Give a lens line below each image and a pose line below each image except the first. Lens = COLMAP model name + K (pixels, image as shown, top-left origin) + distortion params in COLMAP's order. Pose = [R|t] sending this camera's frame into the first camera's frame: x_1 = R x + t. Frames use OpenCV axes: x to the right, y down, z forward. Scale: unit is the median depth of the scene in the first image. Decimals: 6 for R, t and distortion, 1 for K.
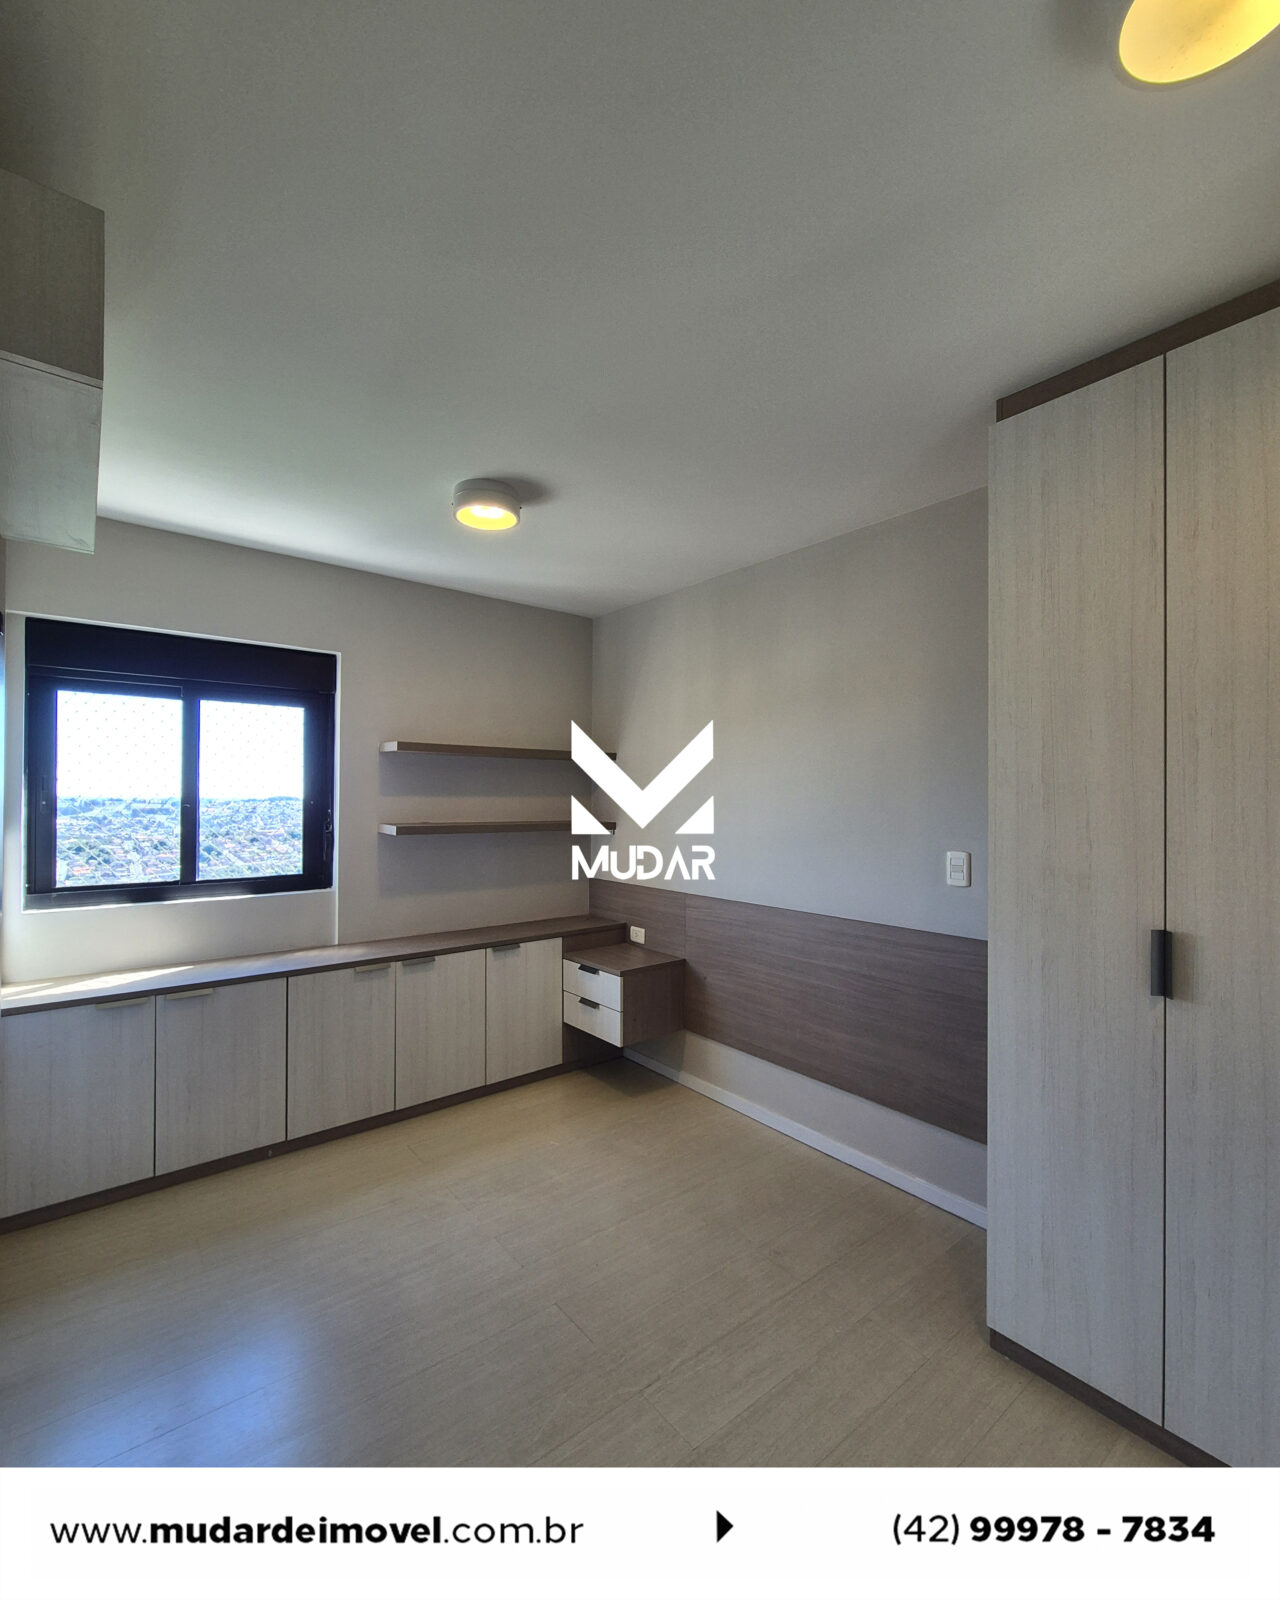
lens RADIAL K [[703.7, 0, 637.6], [0, 703.7, 793.9], [0, 0, 1]] dist [-0.006976, 0.005639]
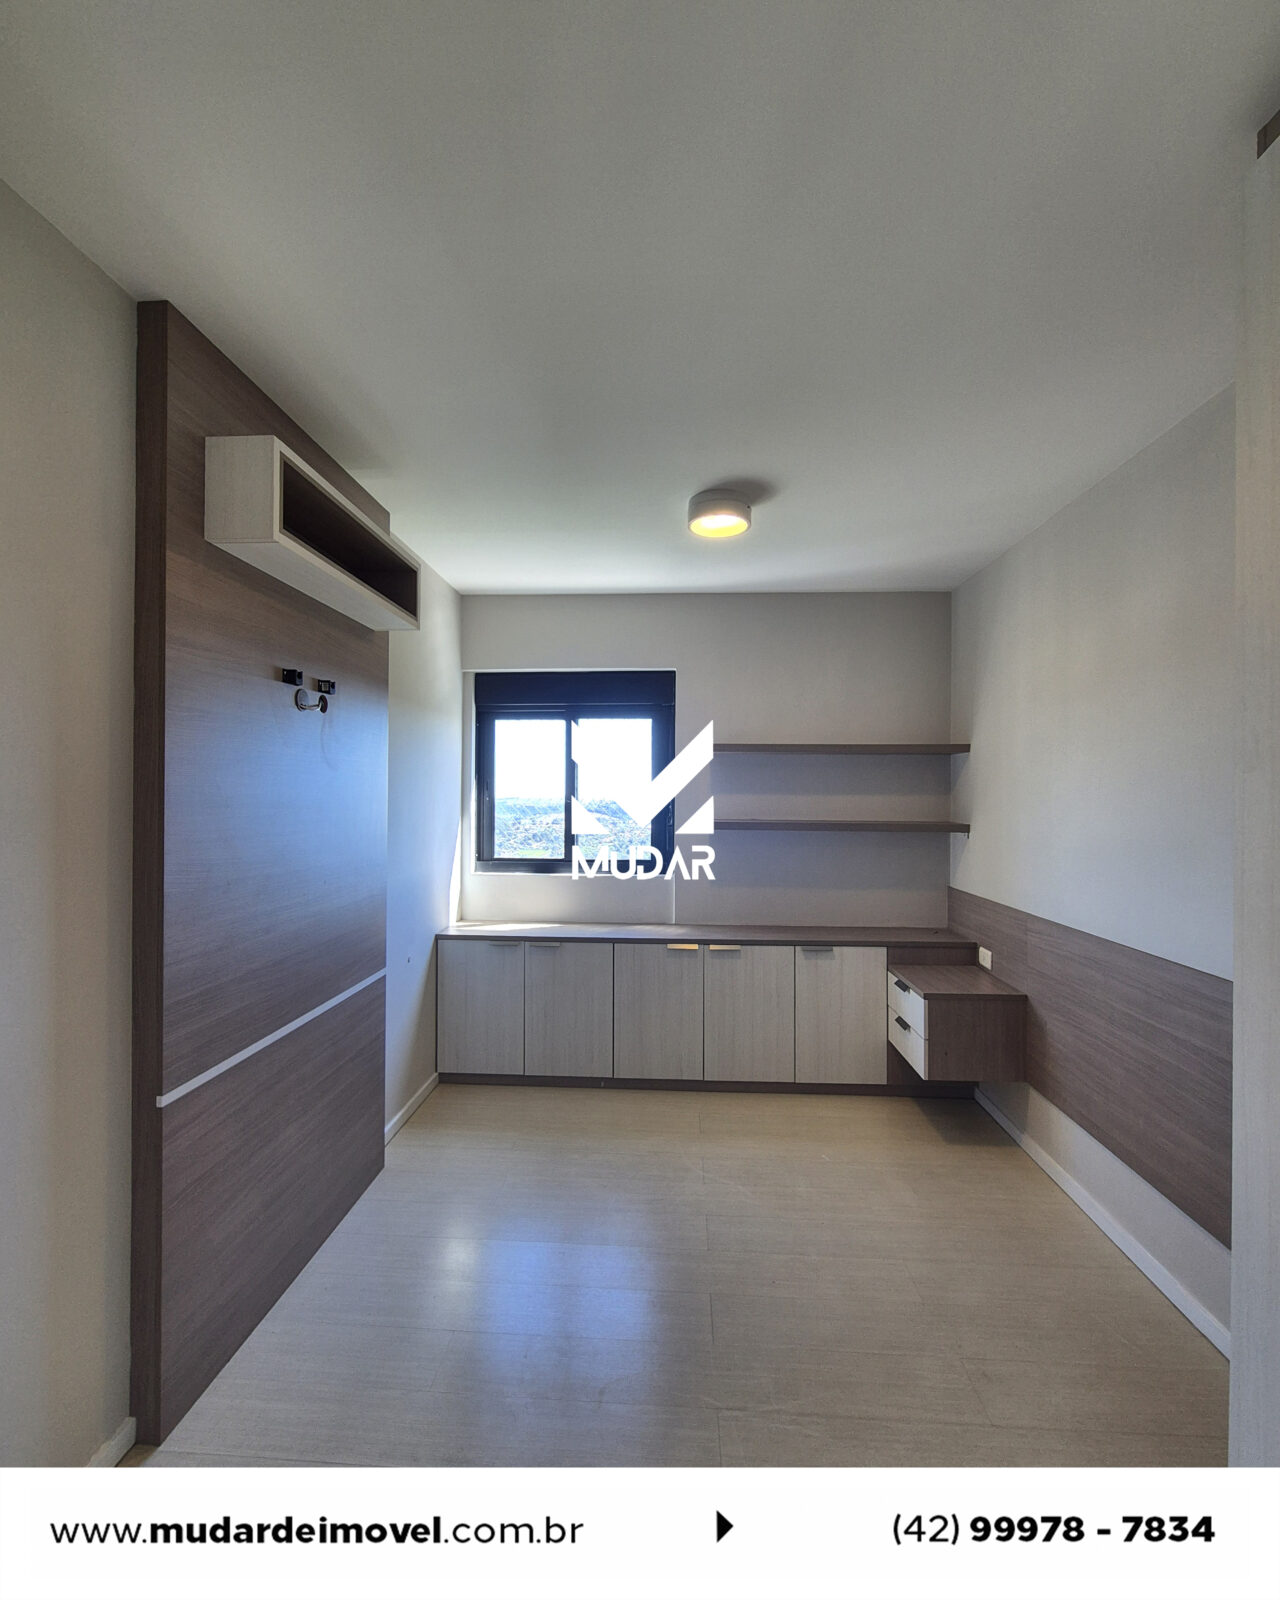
lens RADIAL K [[703.7, 0, 637.6], [0, 703.7, 793.9], [0, 0, 1]] dist [-0.006976, 0.005639]
pose [[0.742245, -0.002688, -0.670123, 0.294888], [0.002056, 0.999996, -0.001734, 0.004595], [0.670125, -0.000091, 0.742248, 0.108636]]
